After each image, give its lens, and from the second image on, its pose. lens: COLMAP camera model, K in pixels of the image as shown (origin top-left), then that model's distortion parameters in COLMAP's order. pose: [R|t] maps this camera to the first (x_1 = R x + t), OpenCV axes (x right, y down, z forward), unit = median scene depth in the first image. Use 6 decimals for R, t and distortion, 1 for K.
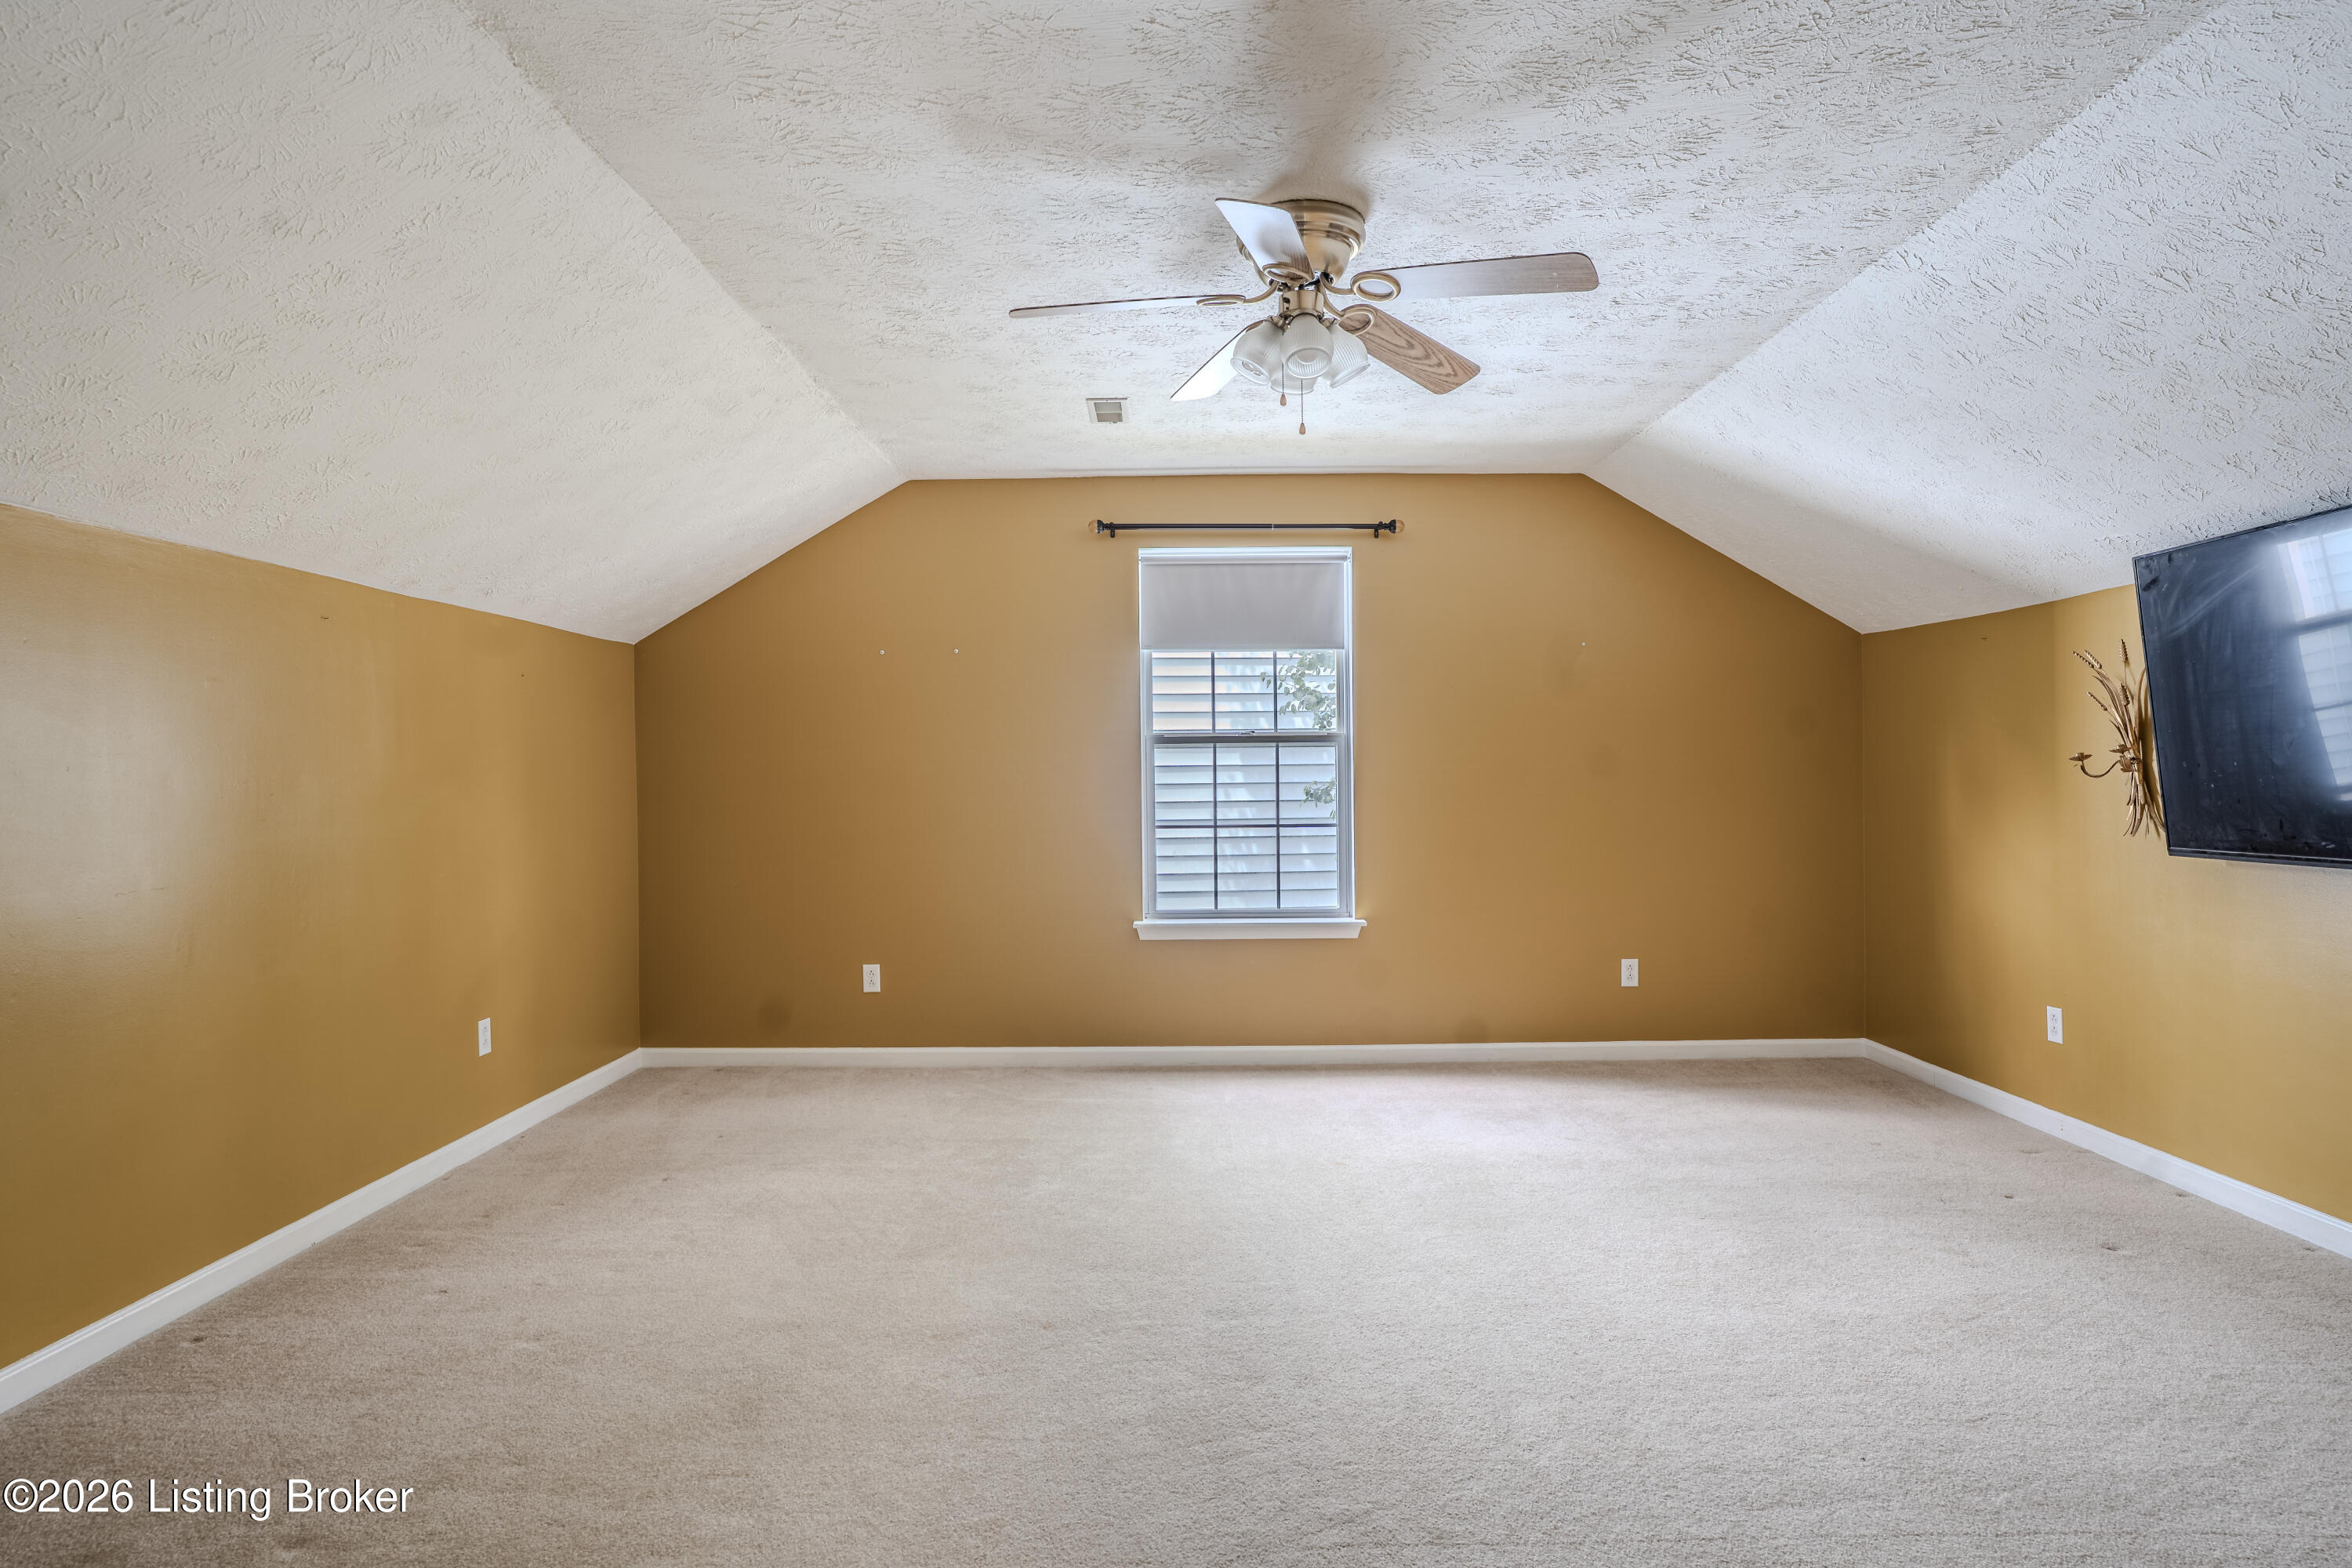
lens RADIAL K [[1290.6, 0, 1176.0], [0, 1290.6, 783.0], [0, 0, 1]] dist [-0.055999, 0.042121]
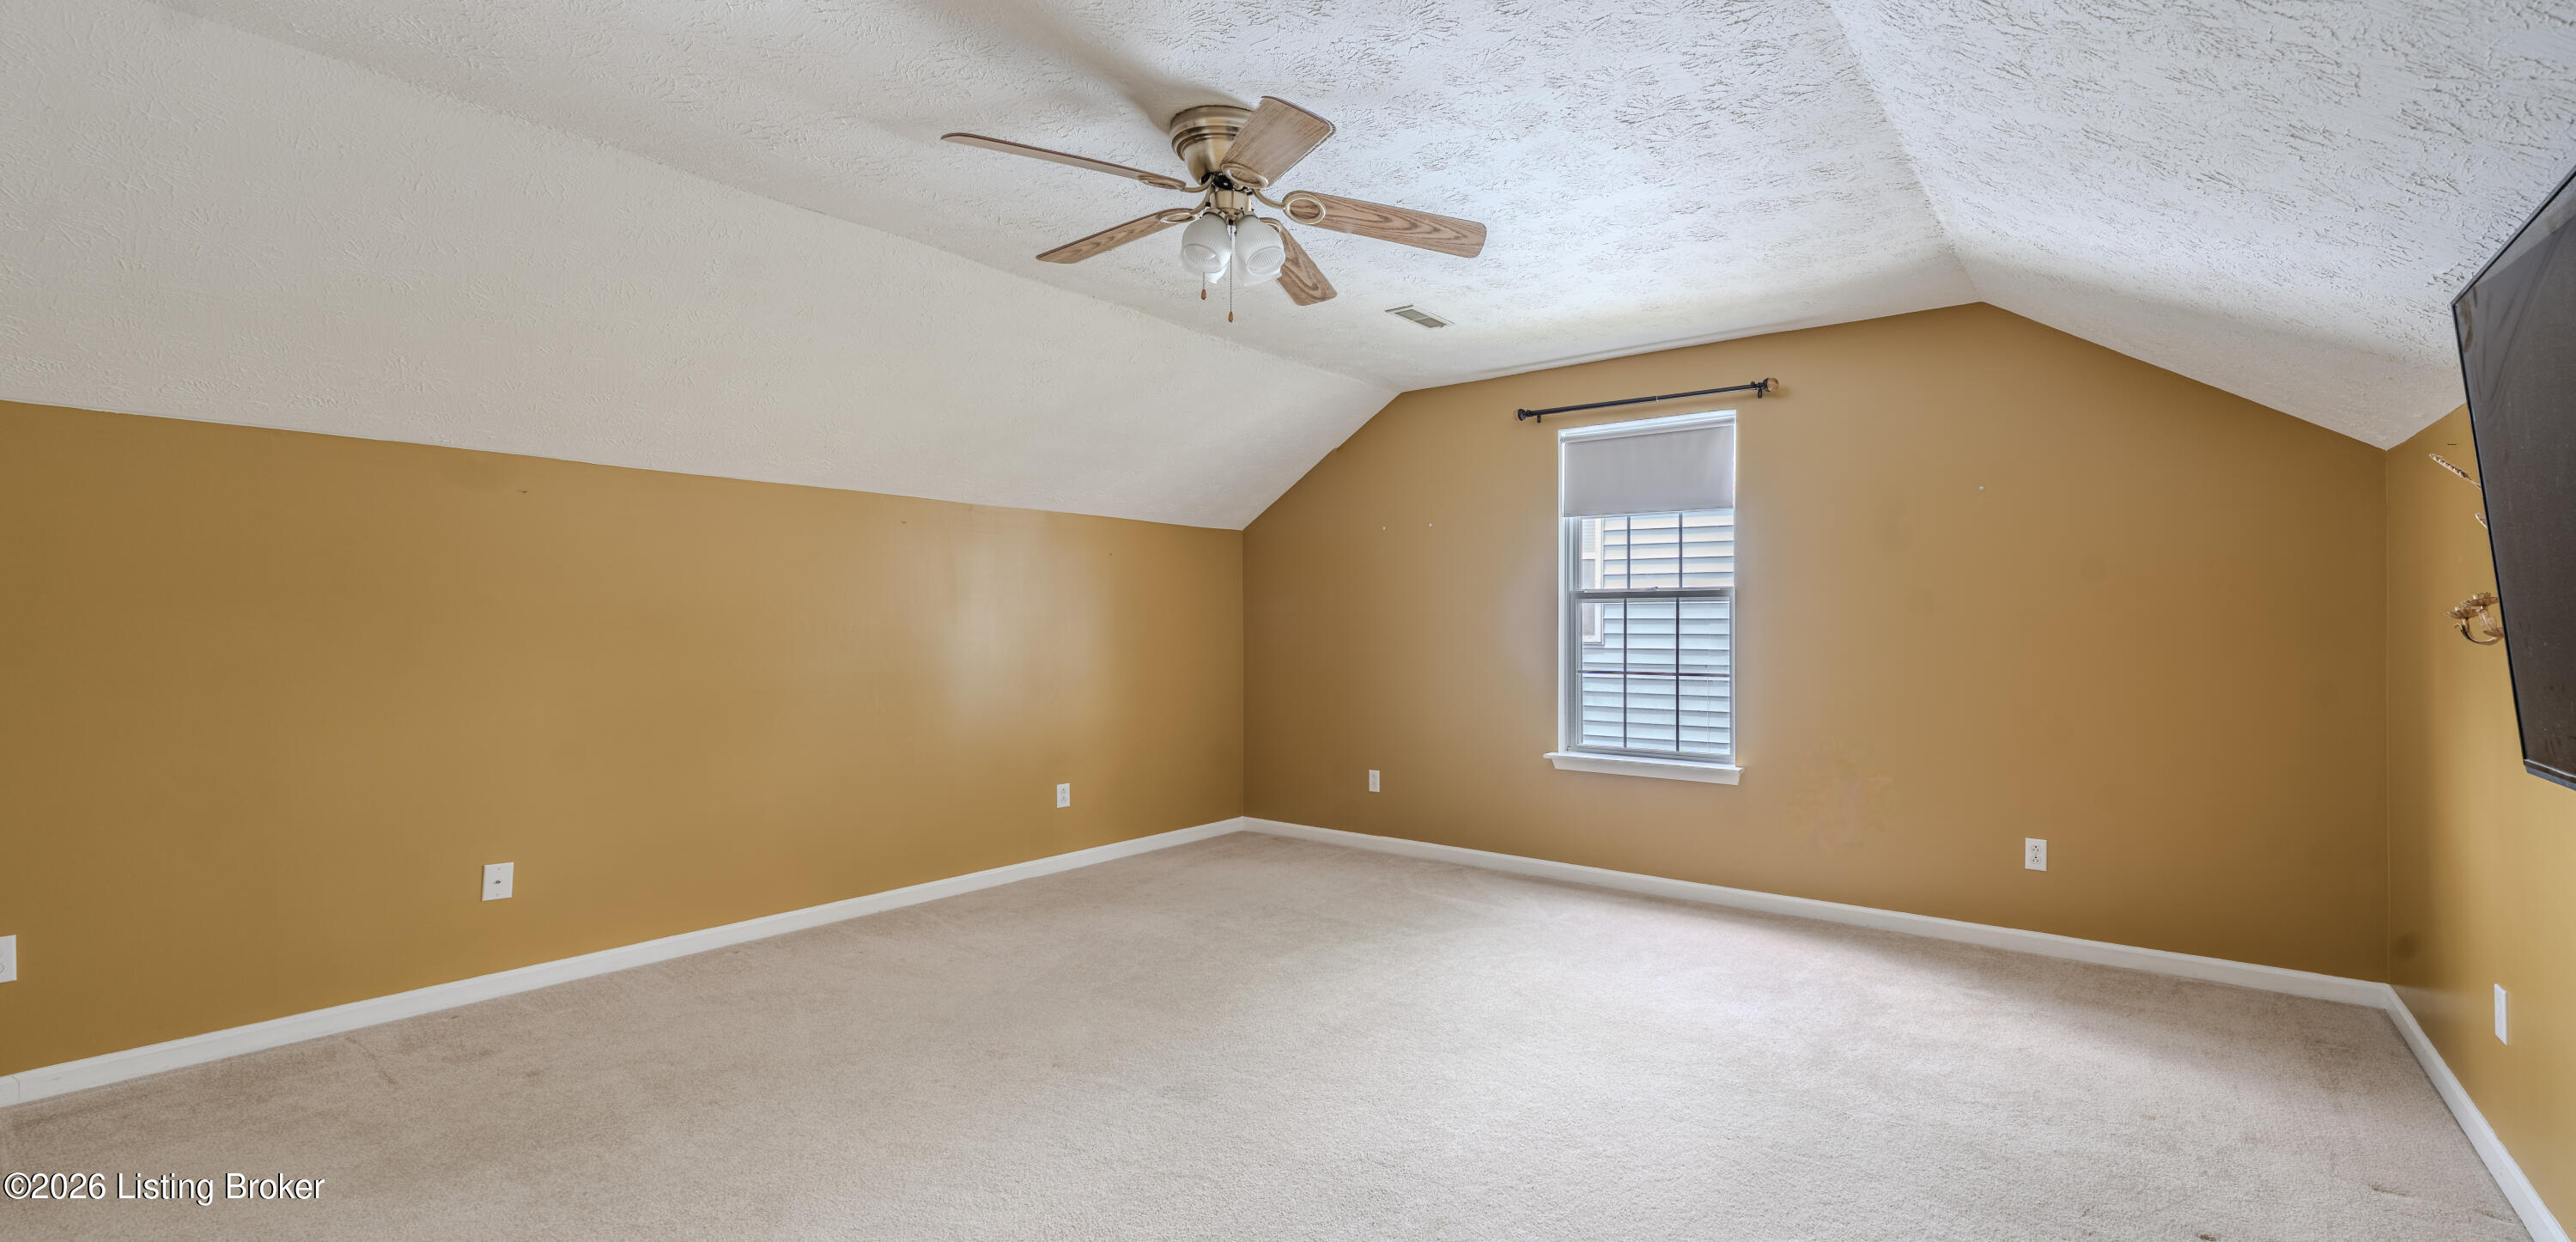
lens RADIAL K [[988.7, 0, 1289.4], [0, 988.7, 625.1], [0, 0, 1]] dist [-0.003069, 0.000096]
pose [[0.841787, 0.009473, -0.539727, 0.259955], [-0.012180, 0.999925, -0.001446, -0.003228], [0.539673, 0.007791, 0.841839, 0.130336]]
